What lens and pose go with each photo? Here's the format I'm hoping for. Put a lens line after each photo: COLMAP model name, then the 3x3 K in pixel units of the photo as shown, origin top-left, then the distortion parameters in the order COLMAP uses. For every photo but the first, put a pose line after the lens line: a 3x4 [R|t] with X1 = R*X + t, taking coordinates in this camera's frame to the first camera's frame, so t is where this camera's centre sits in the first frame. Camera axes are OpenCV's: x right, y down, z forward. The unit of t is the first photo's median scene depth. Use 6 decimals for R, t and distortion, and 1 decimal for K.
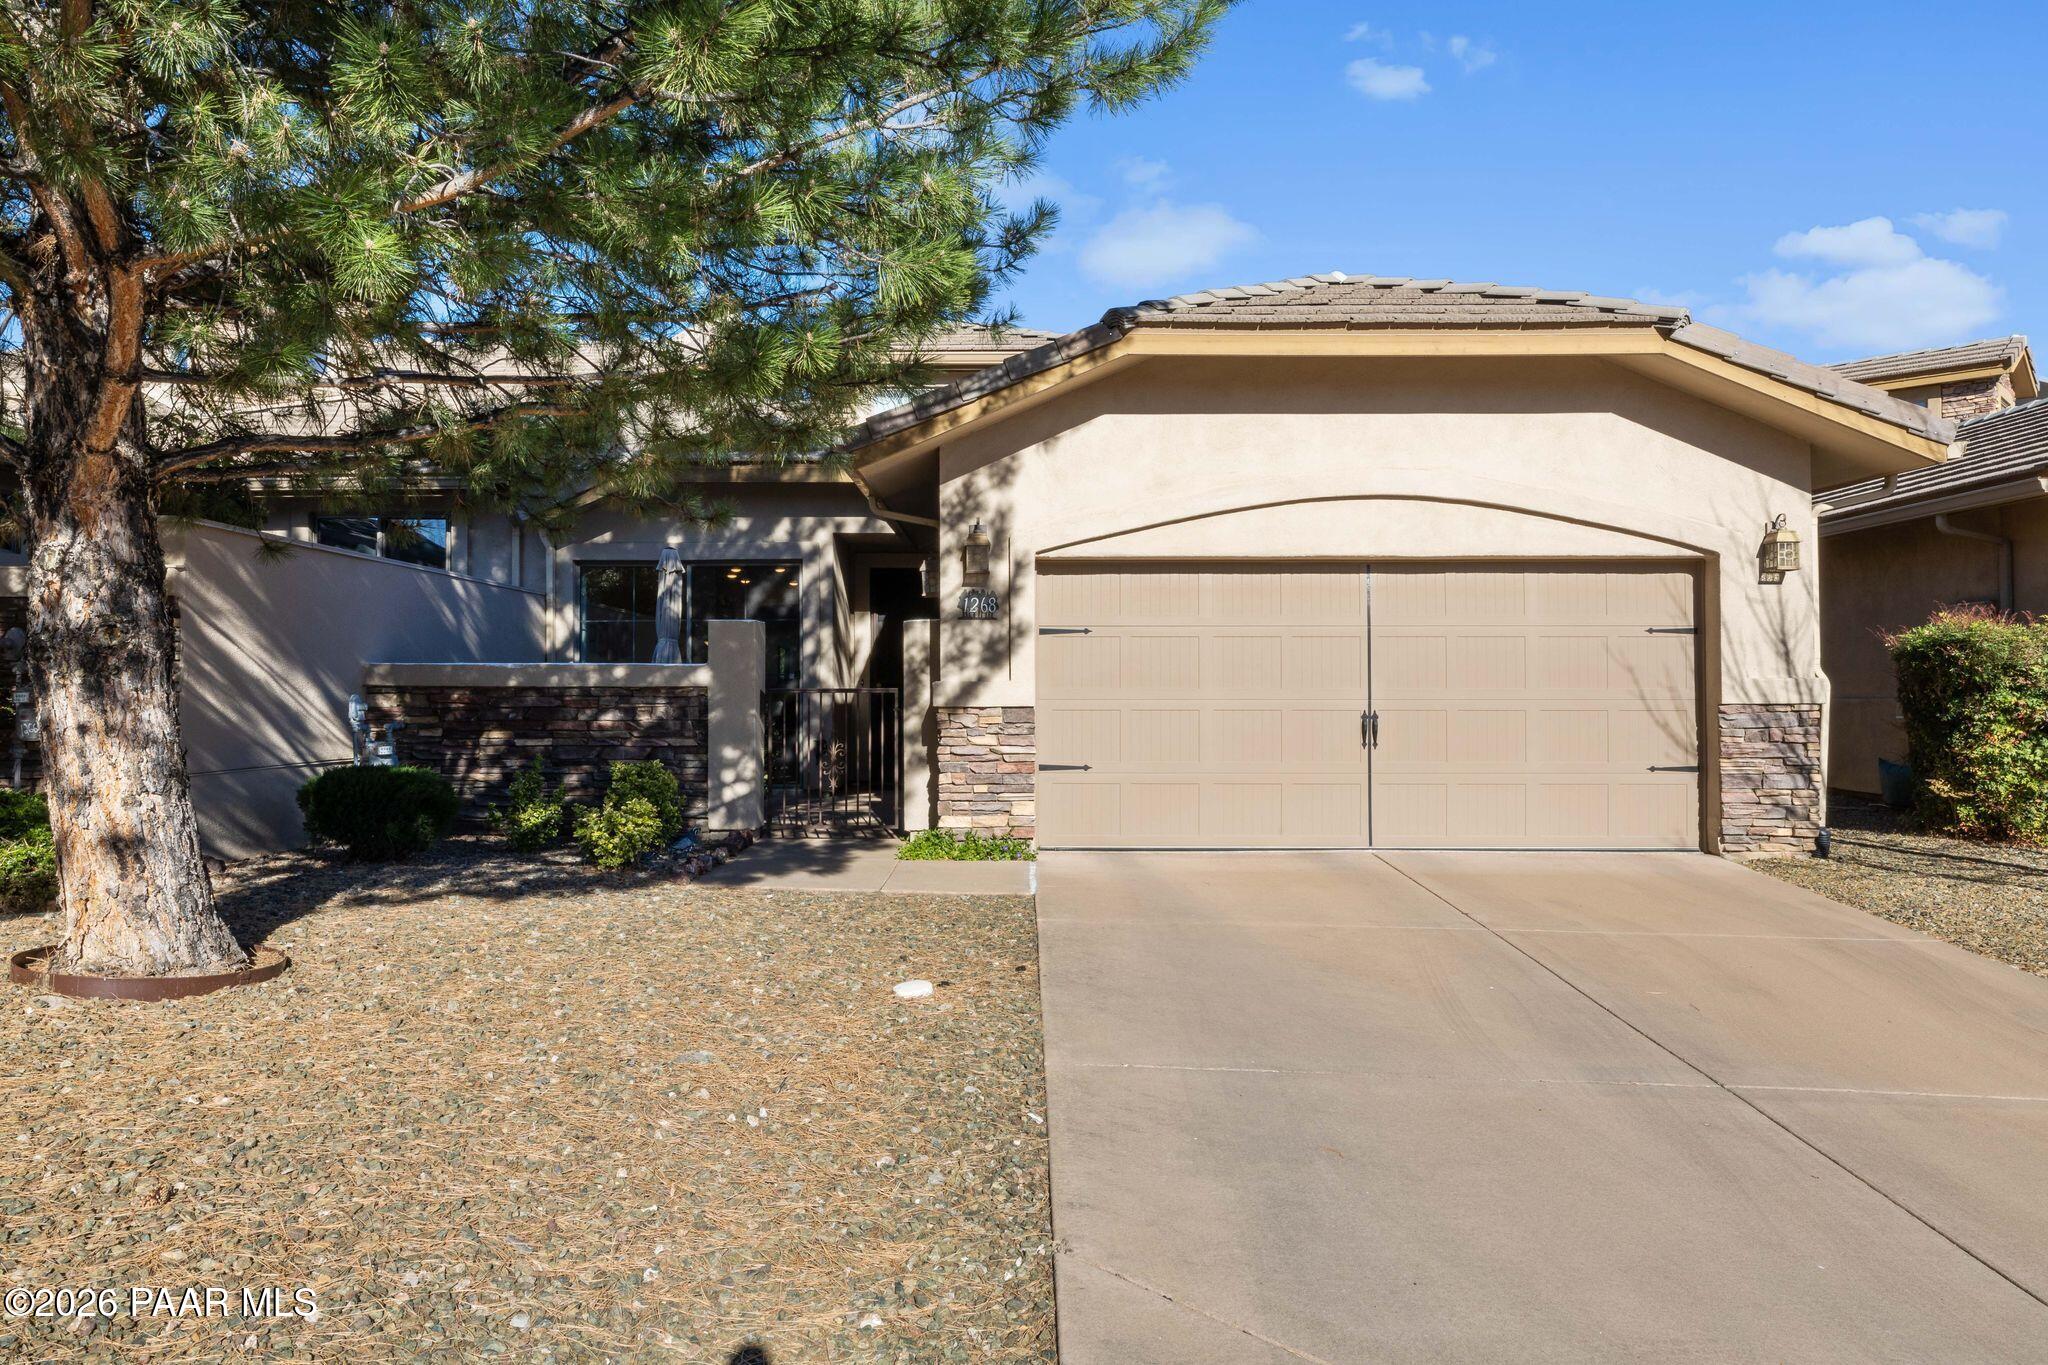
lens RADIAL K [[946.3, 0, 1024.3], [0, 946.3, 675.3], [0, 0, 1]] dist [-0.000953, 0.000145]
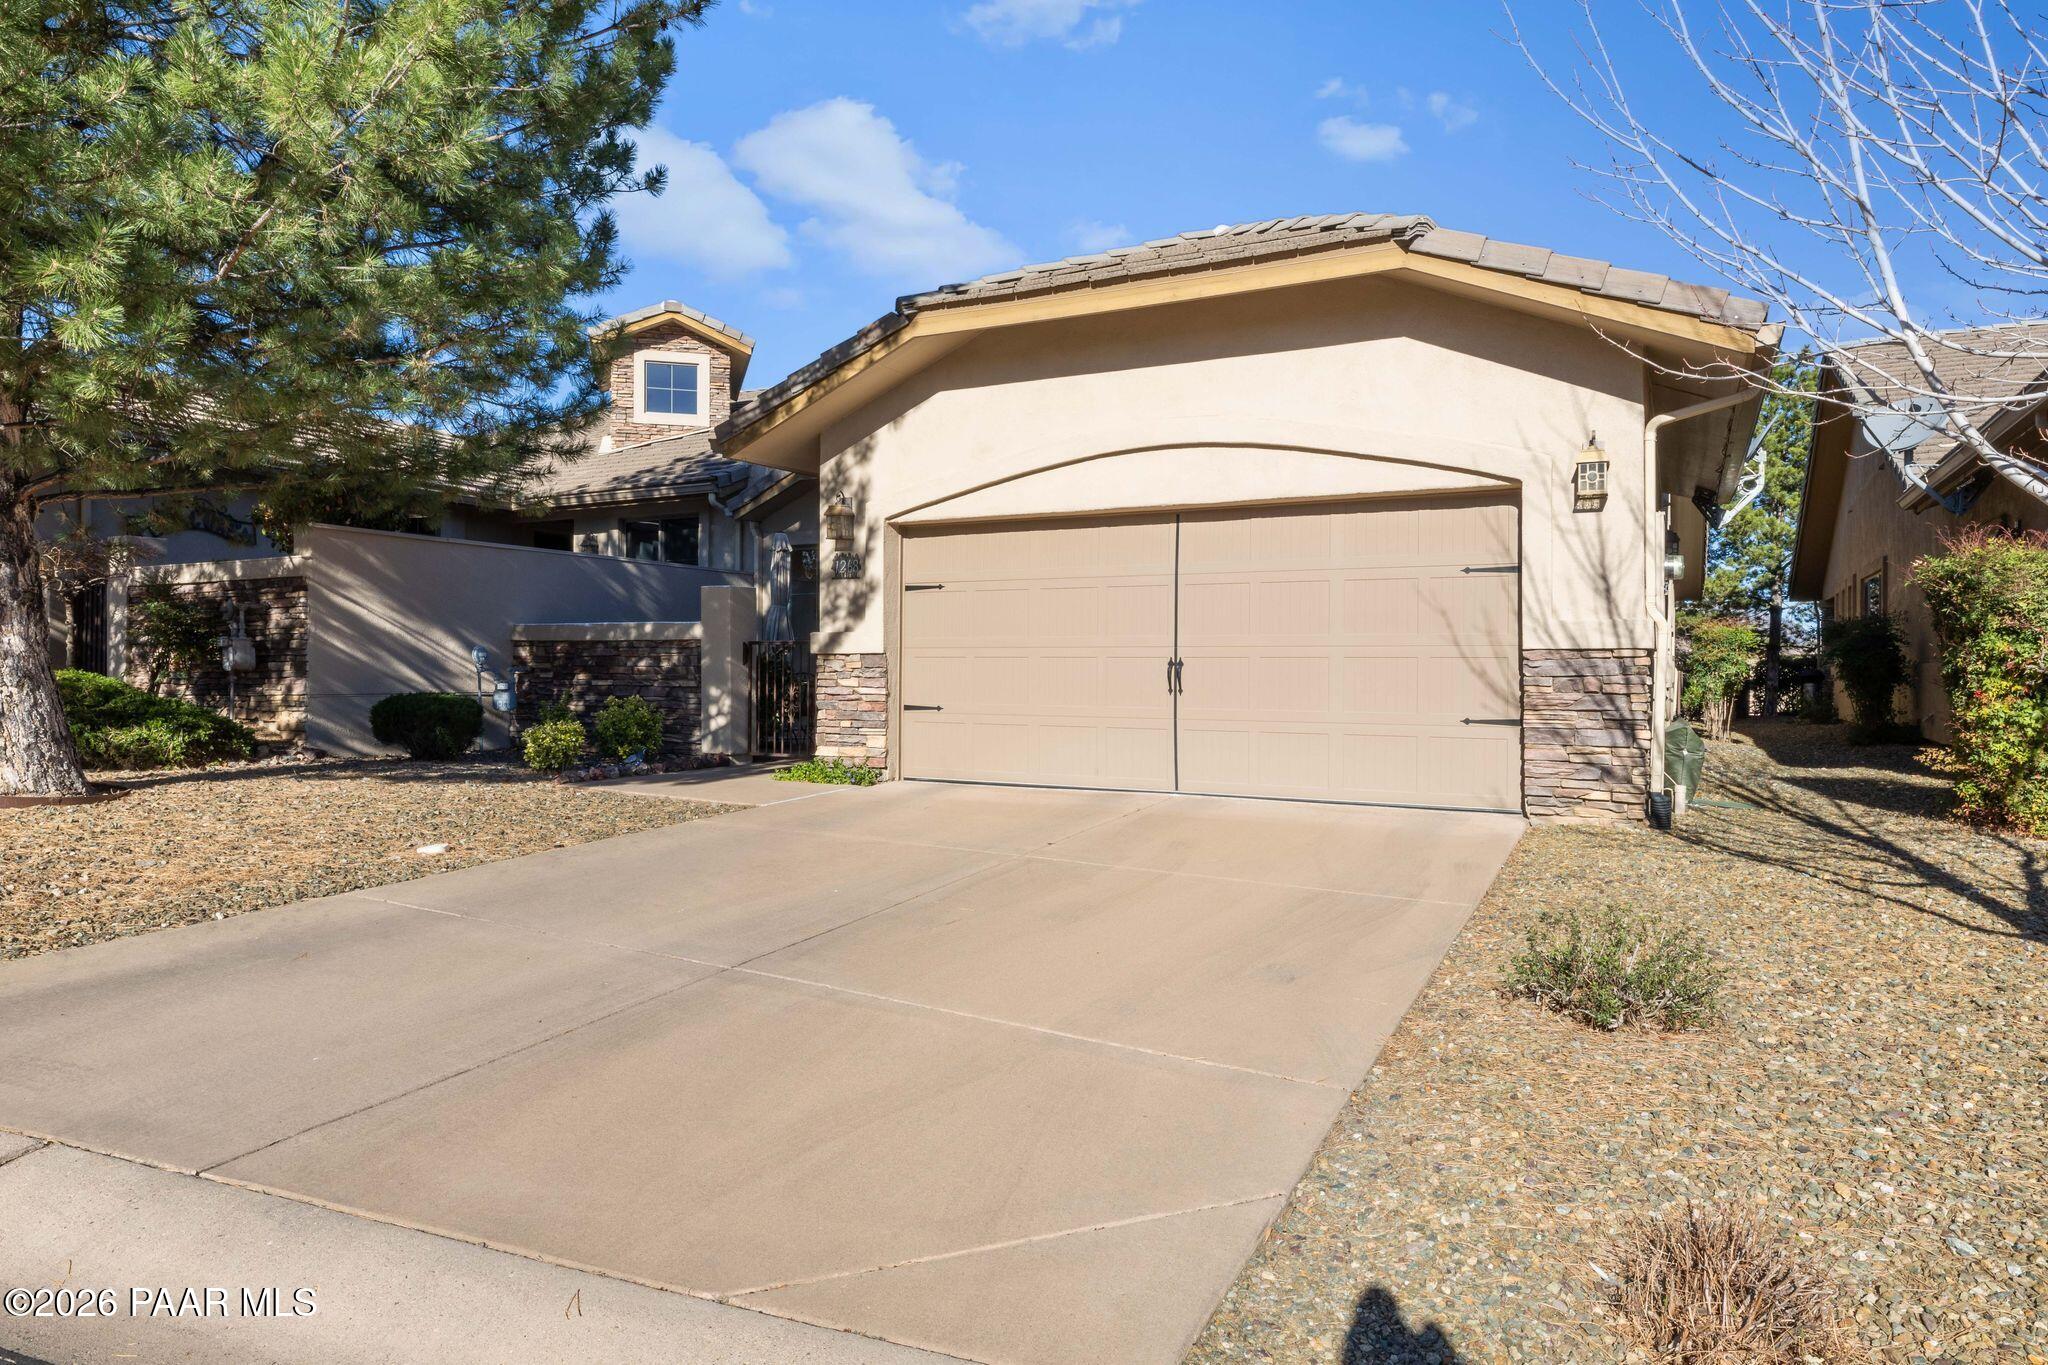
lens RADIAL K [[871.8, 0, 1027.8], [0, 871.8, 648.7], [0, 0, 1]] dist [0.000105, 0.000039]
pose [[0.942938, -0.000605, -0.332968, 0.541987], [0.002380, 0.999985, 0.004923, 0.023789], [0.332960, -0.005435, 0.942925, 0.064055]]
